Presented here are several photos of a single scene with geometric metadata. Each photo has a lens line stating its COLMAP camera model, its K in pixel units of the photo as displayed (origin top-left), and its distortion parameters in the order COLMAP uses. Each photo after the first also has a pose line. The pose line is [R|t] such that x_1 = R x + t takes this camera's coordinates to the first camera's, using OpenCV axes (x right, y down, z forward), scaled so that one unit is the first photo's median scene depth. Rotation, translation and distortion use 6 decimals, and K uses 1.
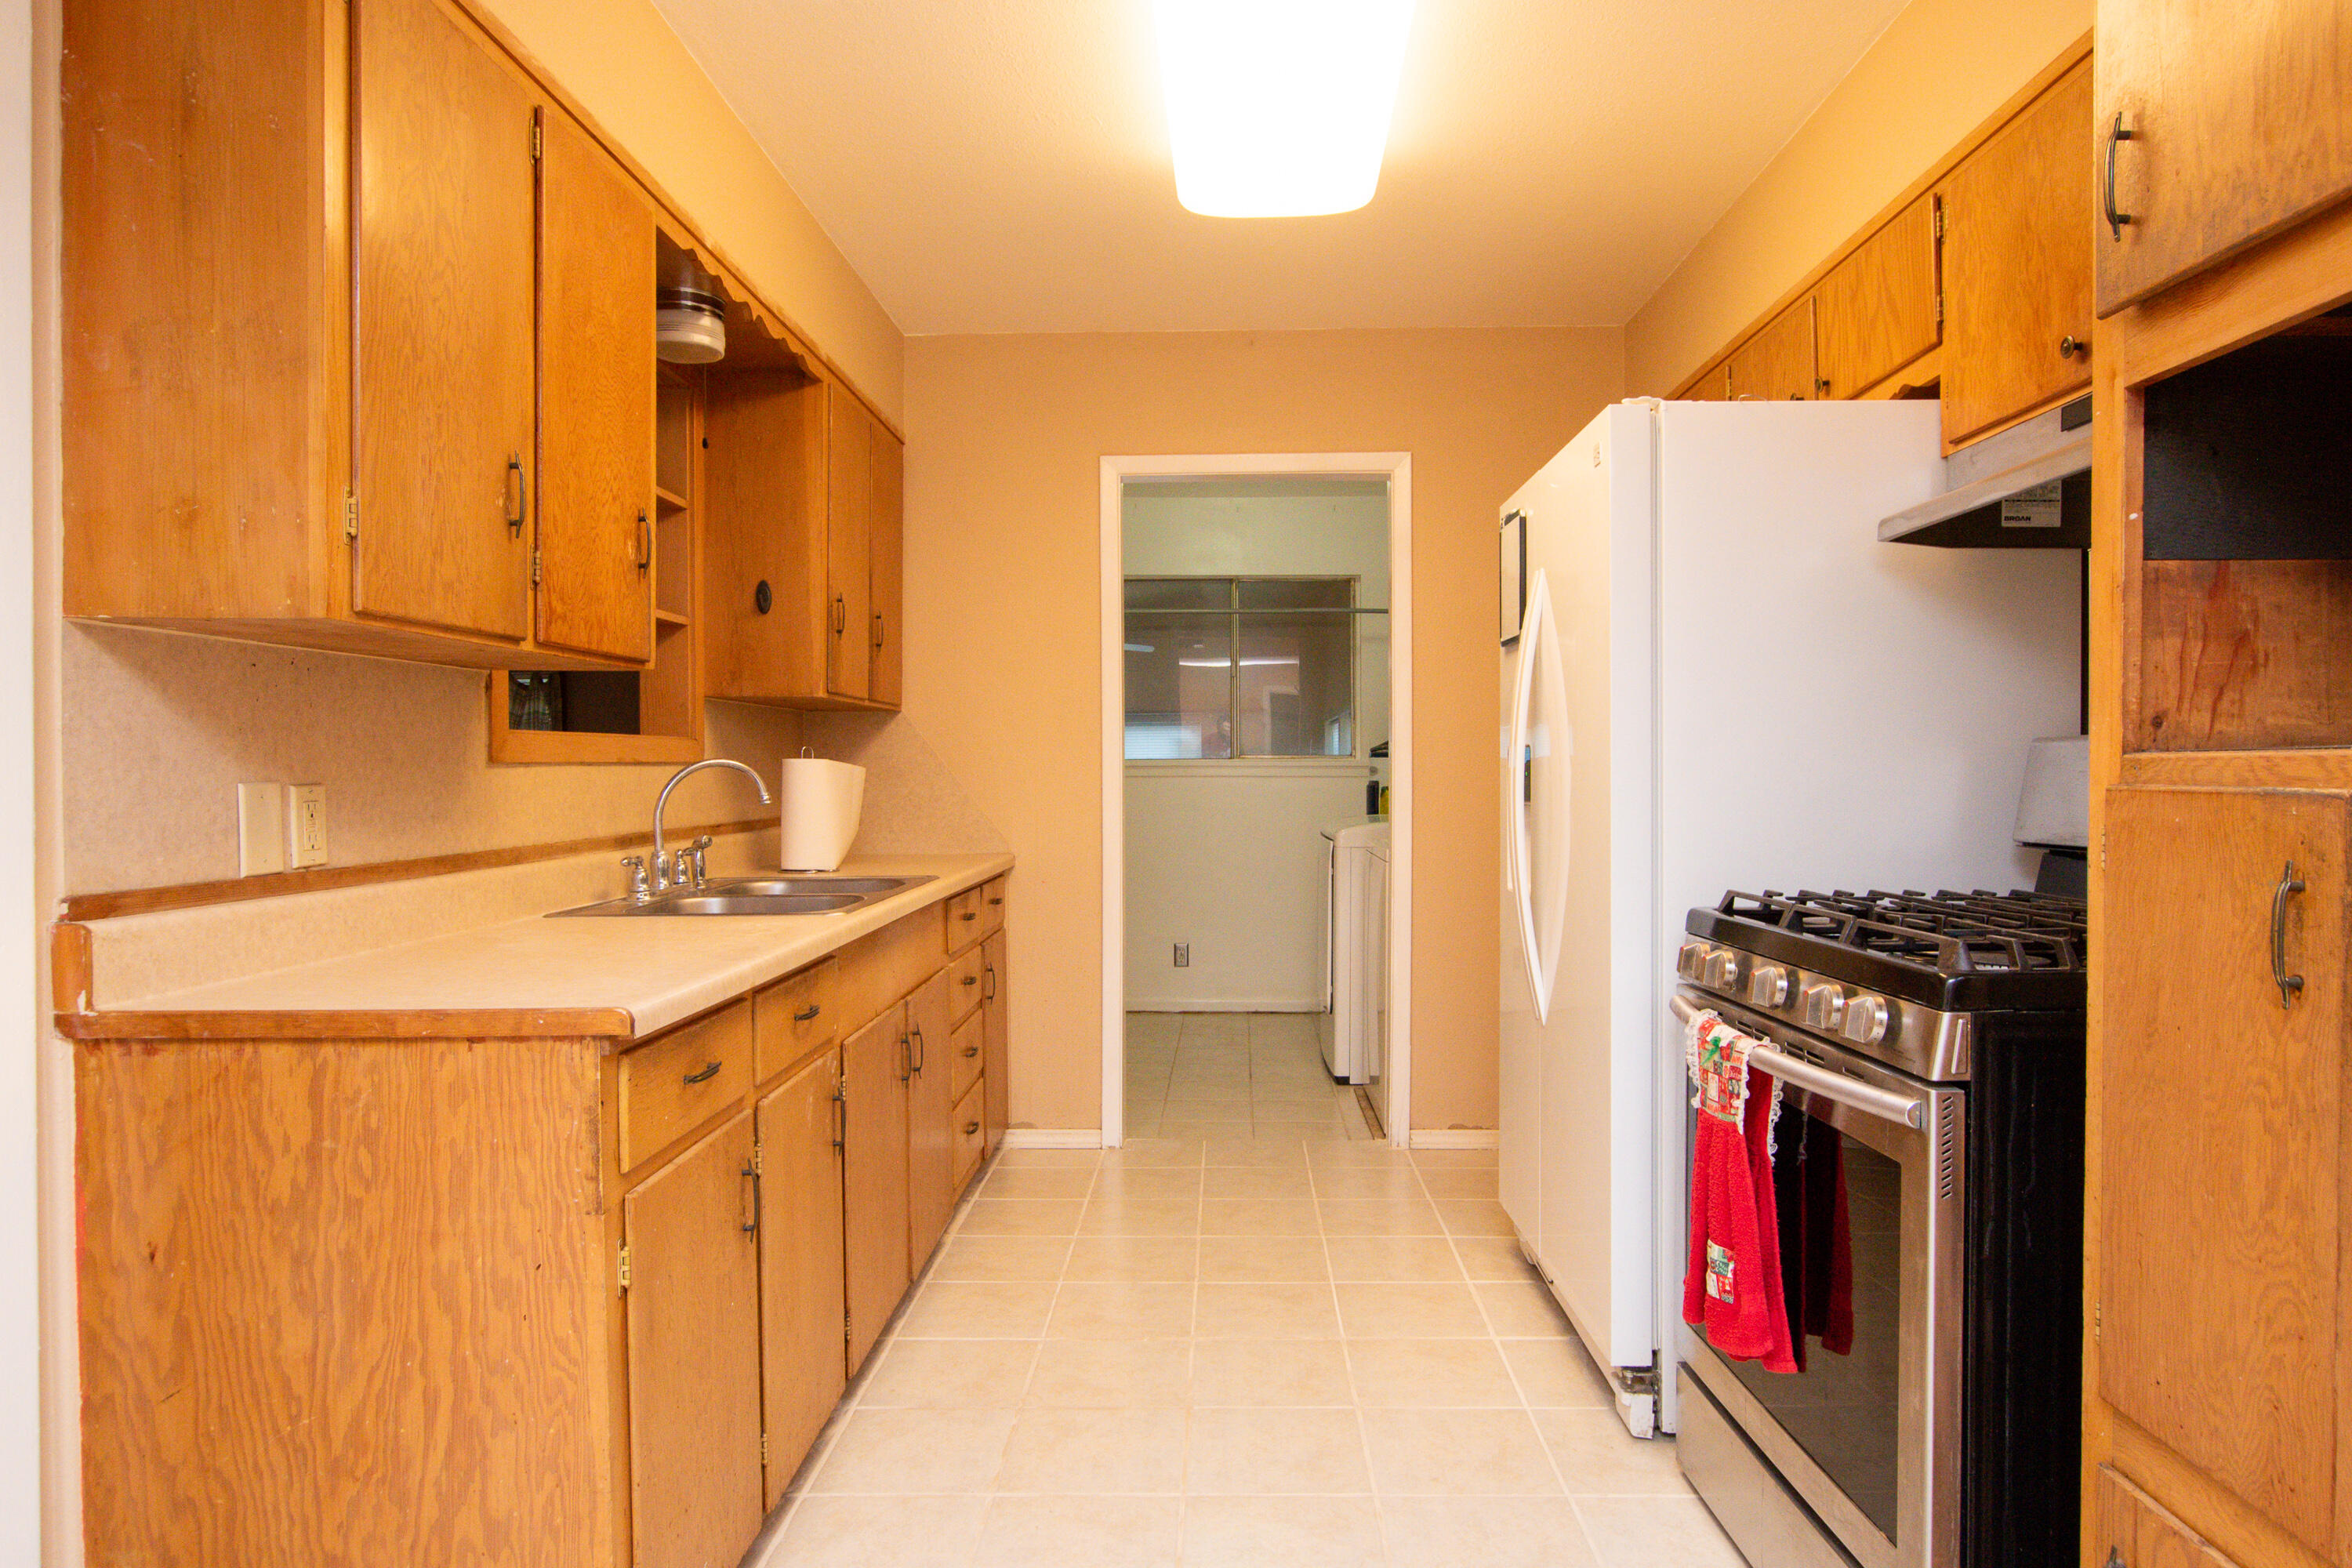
lens RADIAL K [[1395.2, 0, 1176.0], [0, 1395.2, 784.0], [0, 0, 1]] dist [0.003306, 0.000891]
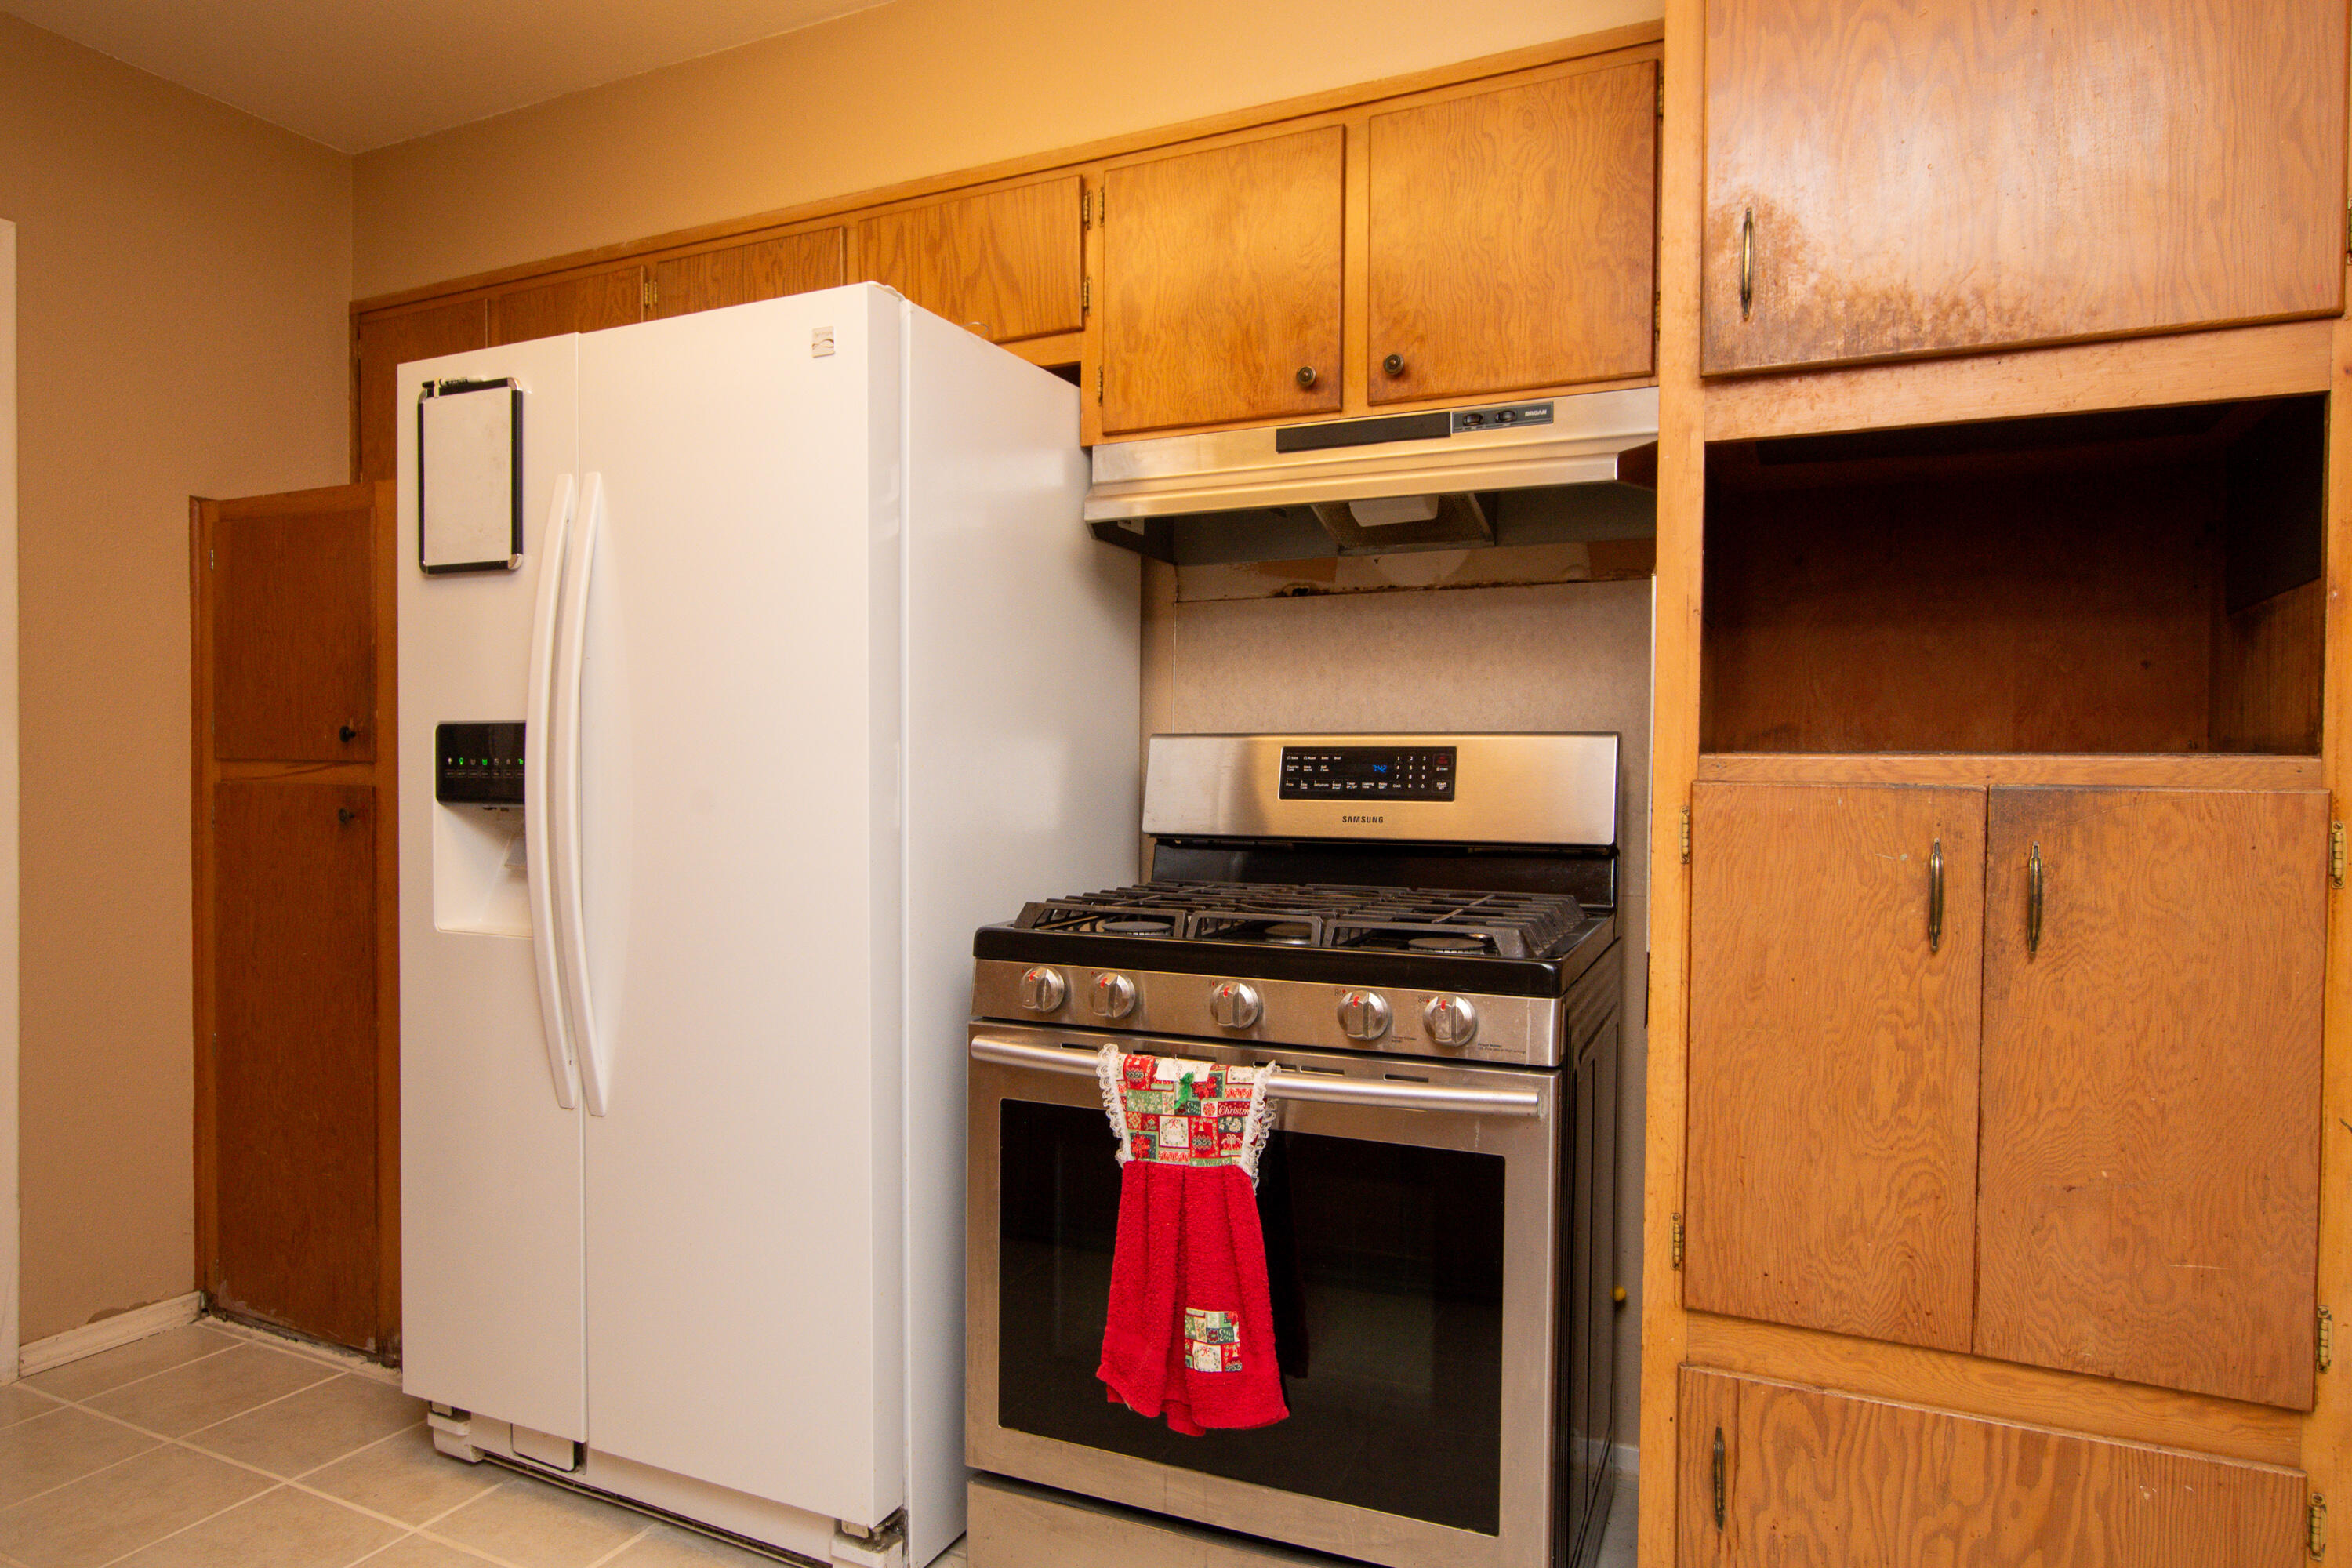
lens RADIAL K [[1395.2, 0, 1176.0], [0, 1395.2, 784.0], [0, 0, 1]] dist [0.003306, 0.000891]
pose [[0.388145, -0.009388, 0.921551, -0.647336], [-0.000847, 0.999944, 0.010543, -0.009455], [-0.921598, -0.004873, 0.388115, 1.071382]]
